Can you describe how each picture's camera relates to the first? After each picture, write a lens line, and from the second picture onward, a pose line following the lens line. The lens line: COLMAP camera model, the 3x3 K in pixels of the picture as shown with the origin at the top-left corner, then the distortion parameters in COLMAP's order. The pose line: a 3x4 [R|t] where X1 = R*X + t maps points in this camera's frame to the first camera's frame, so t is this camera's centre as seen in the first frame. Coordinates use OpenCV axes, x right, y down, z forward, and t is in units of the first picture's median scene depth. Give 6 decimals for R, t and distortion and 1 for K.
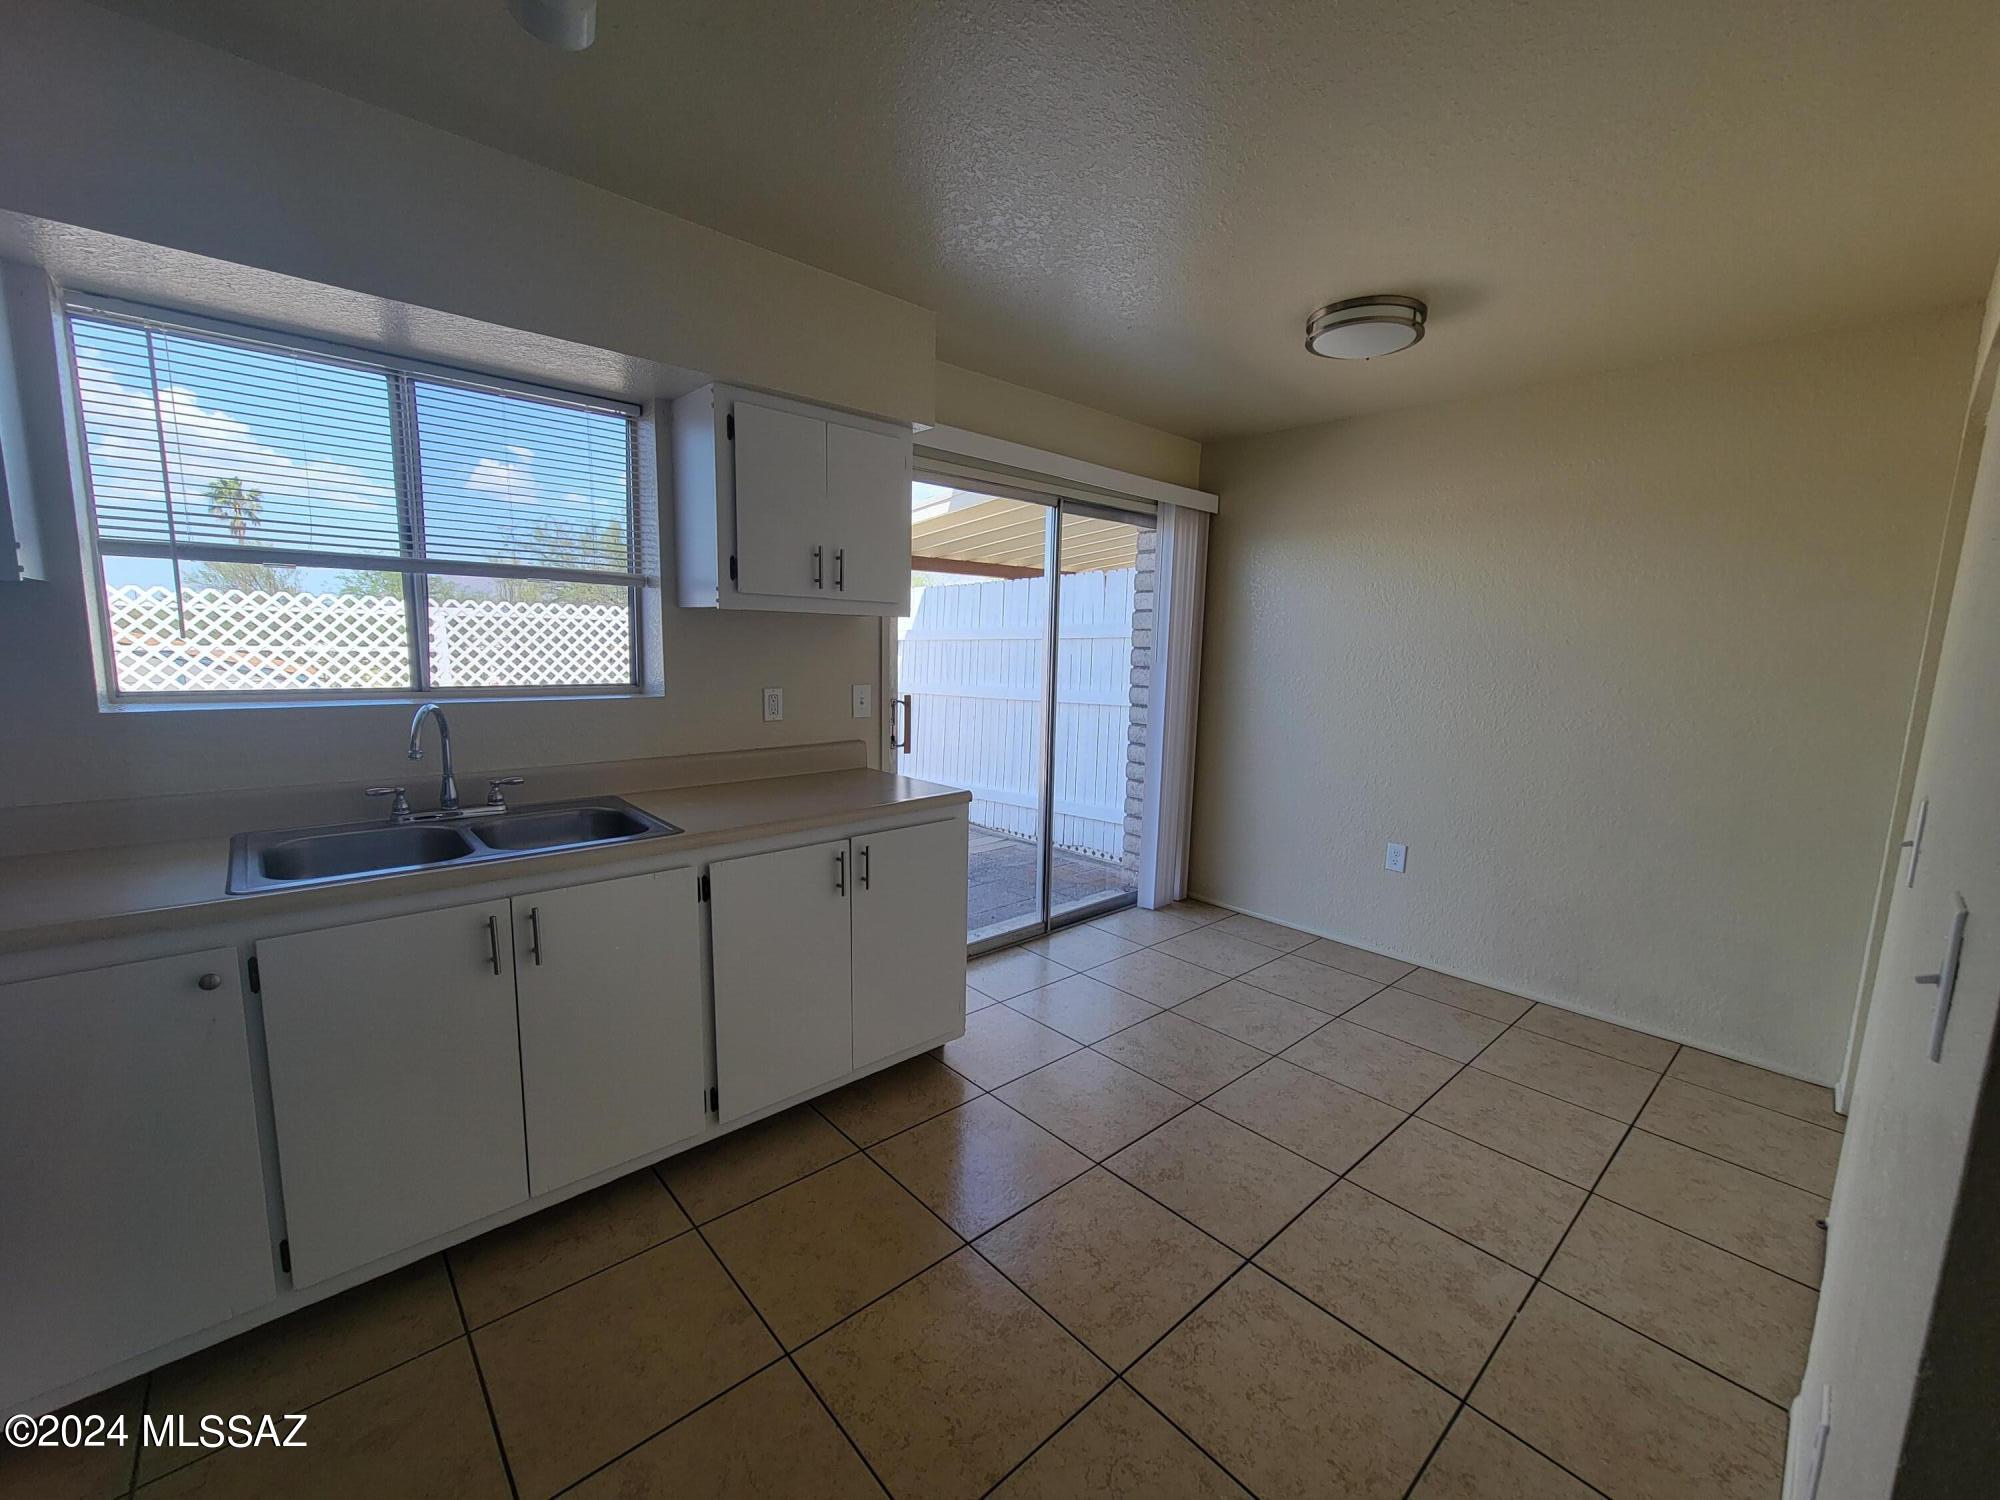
lens RADIAL K [[811.1, 0, 999.6], [0, 811.1, 753.0], [0, 0, 1]] dist [-0.003933, -0.000159]
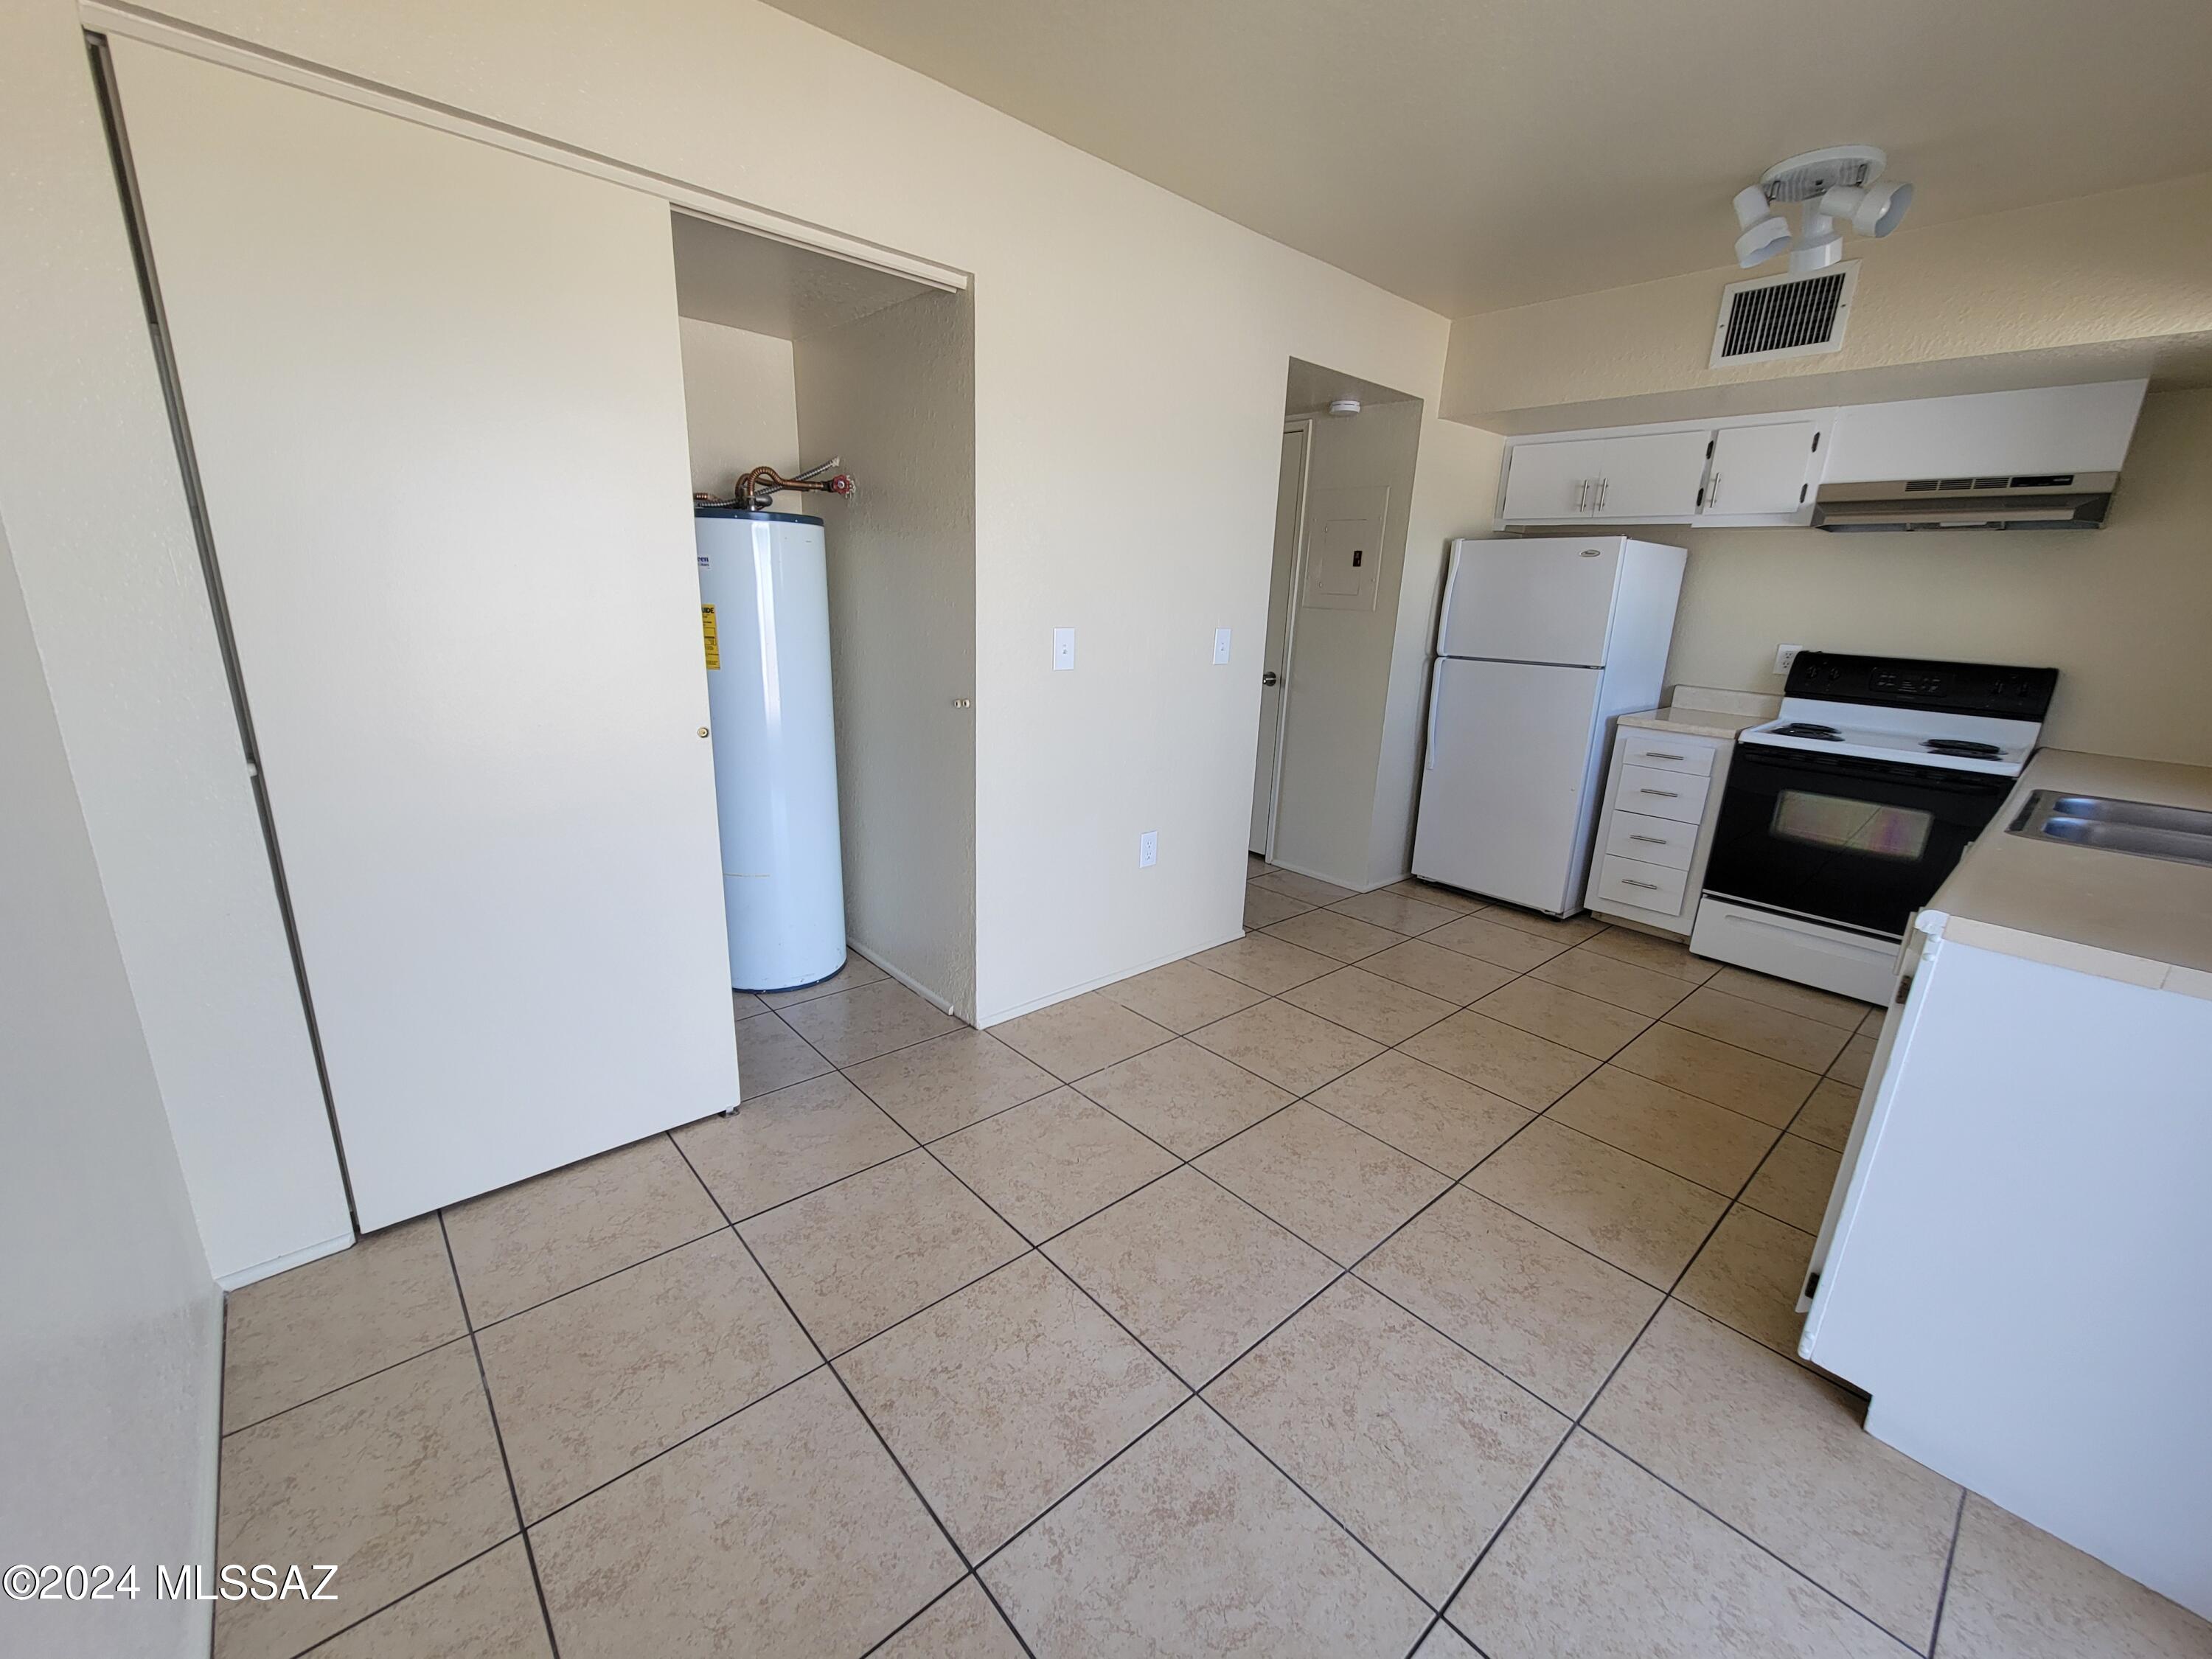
lens RADIAL K [[897.0, 0, 1108.2], [0, 897.0, 833.7], [0, 0, 1]] dist [-0.003933, -0.000159]
pose [[-0.997677, -0.065860, -0.017394, 0.582429], [-0.067339, 0.915078, 0.397615, -0.217564], [-0.010270, 0.397863, -0.917387, 1.874210]]
